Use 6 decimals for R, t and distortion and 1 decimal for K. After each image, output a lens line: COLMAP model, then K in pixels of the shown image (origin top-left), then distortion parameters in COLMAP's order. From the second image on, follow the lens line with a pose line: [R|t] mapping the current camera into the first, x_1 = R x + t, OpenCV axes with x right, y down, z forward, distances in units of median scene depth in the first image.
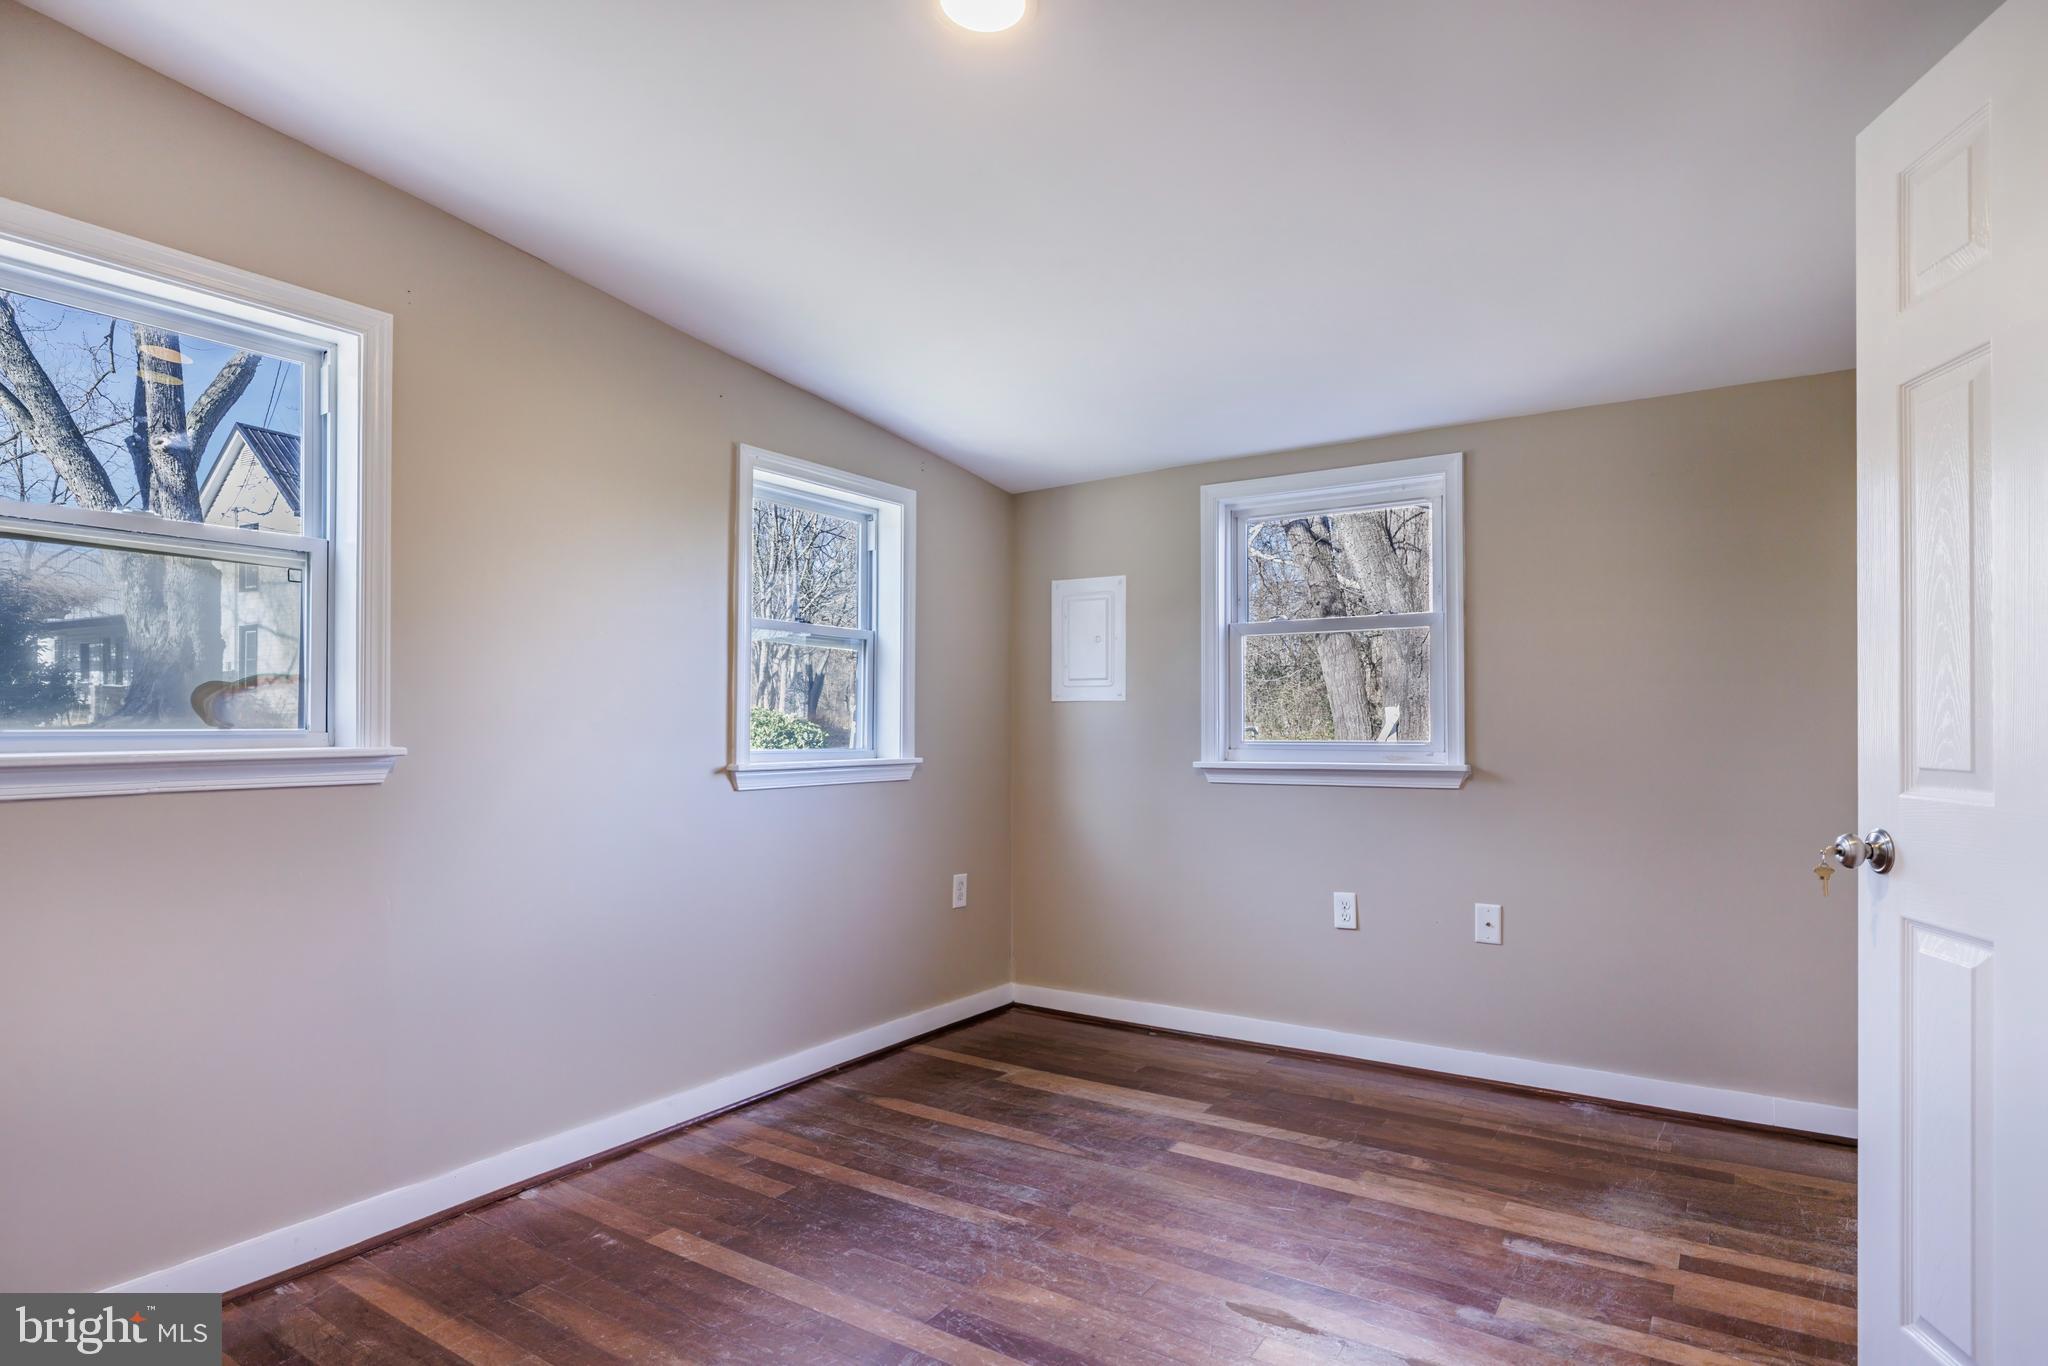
lens RADIAL K [[1069.6, 0, 968.5], [0, 1069.6, 699.3], [0, 0, 1]] dist [-0.003044, -0.000402]
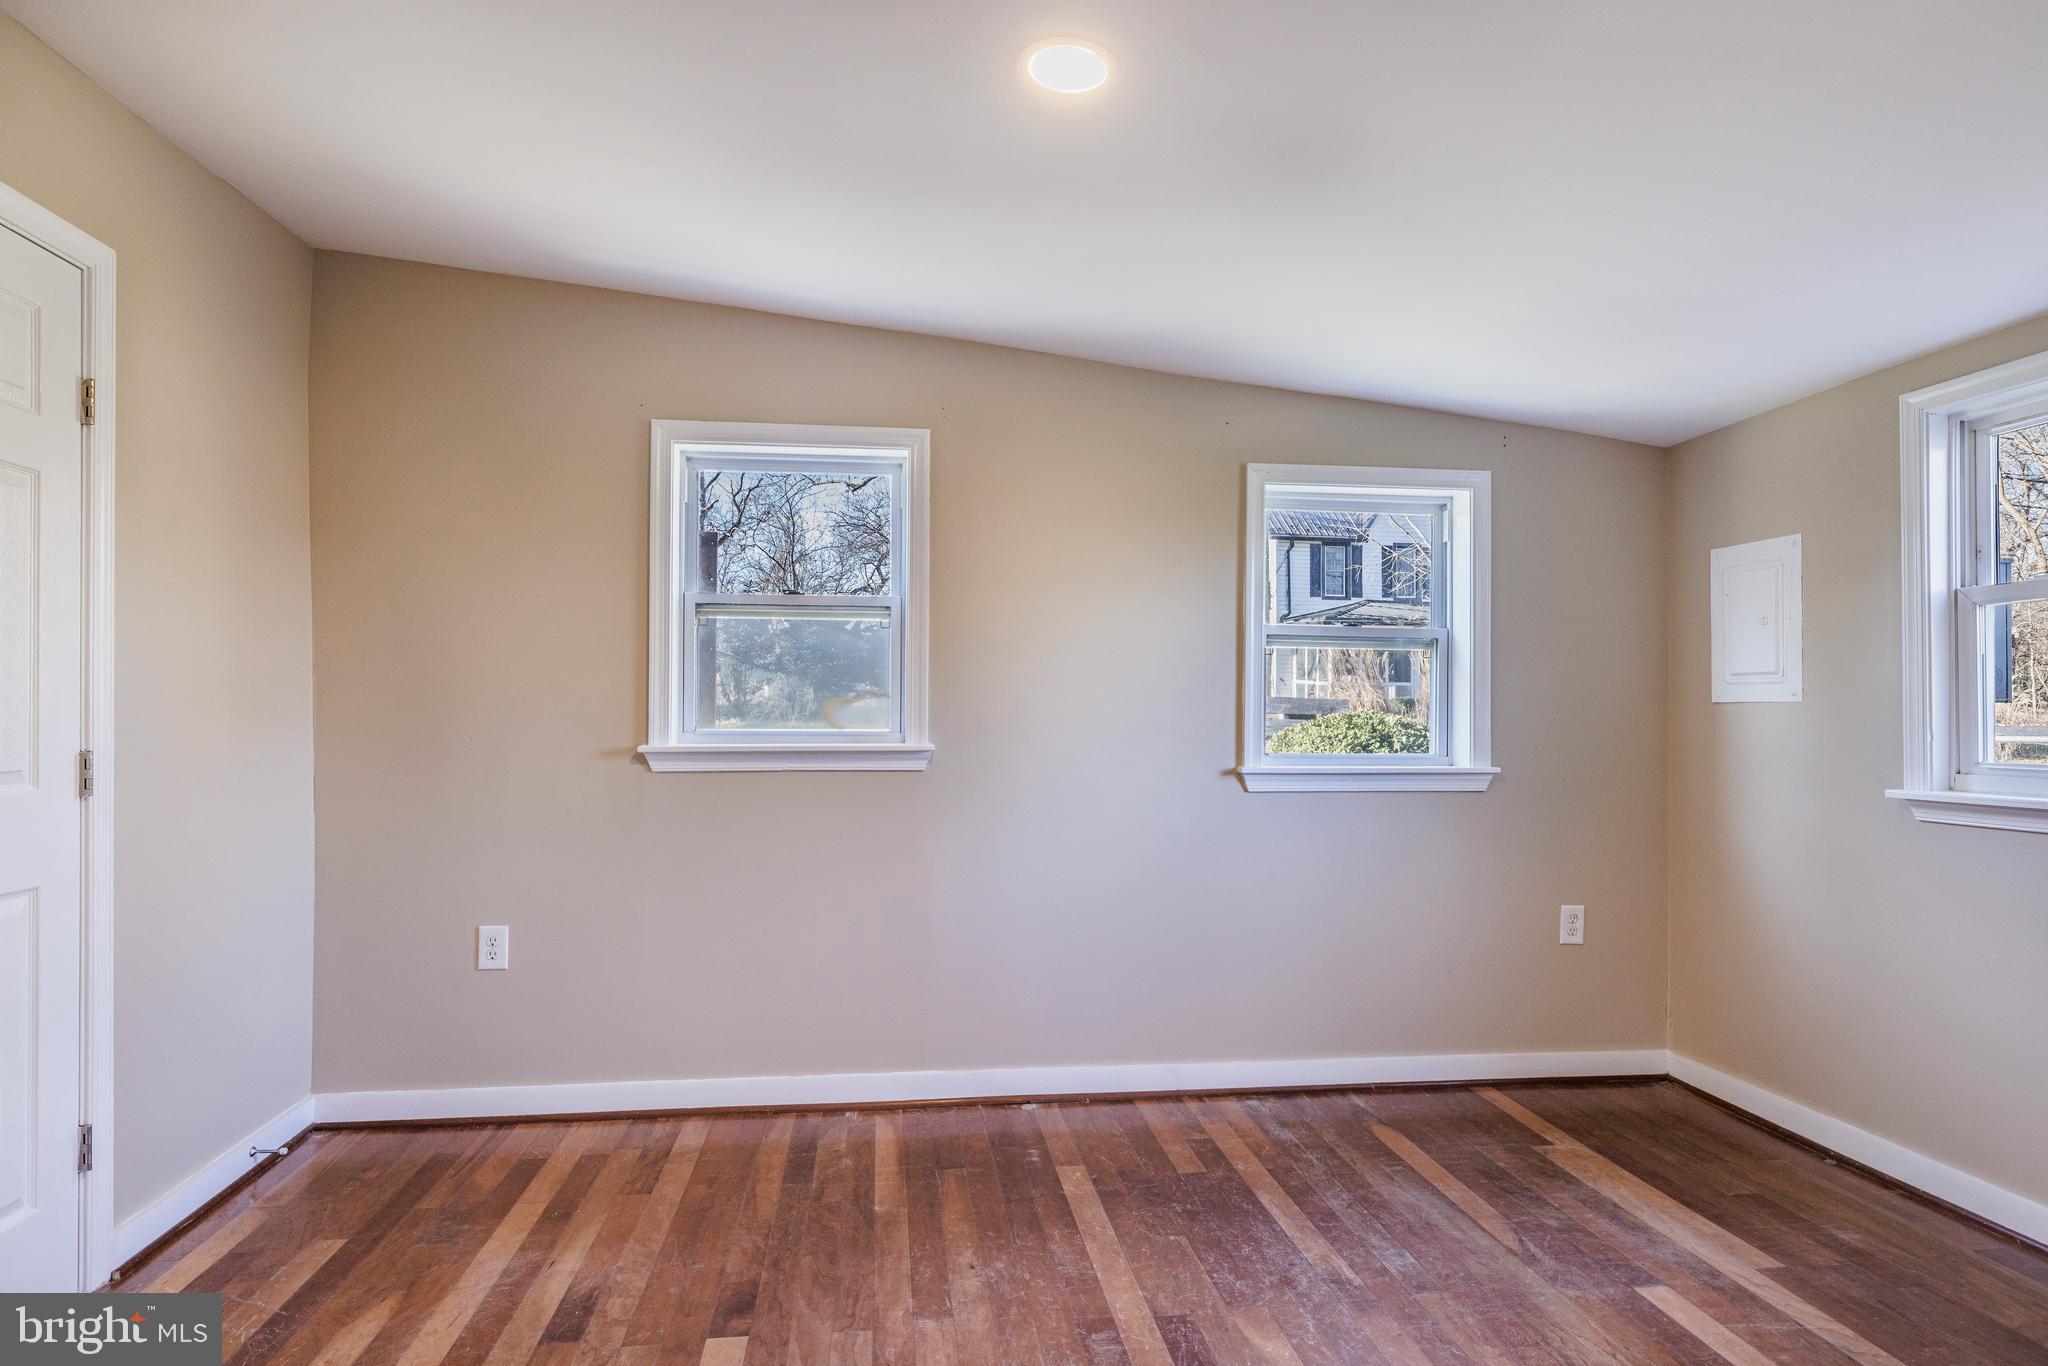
lens RADIAL K [[1045.9, 0, 1024.0], [0, 1045.9, 683.0], [0, 0, 1]] dist [-0.001142, -0.001189]
pose [[0.675223, -0.017668, -0.737402, 0.396208], [0.012155, 0.999844, -0.012825, -0.011349], [0.737513, -0.000303, 0.675333, 0.140486]]
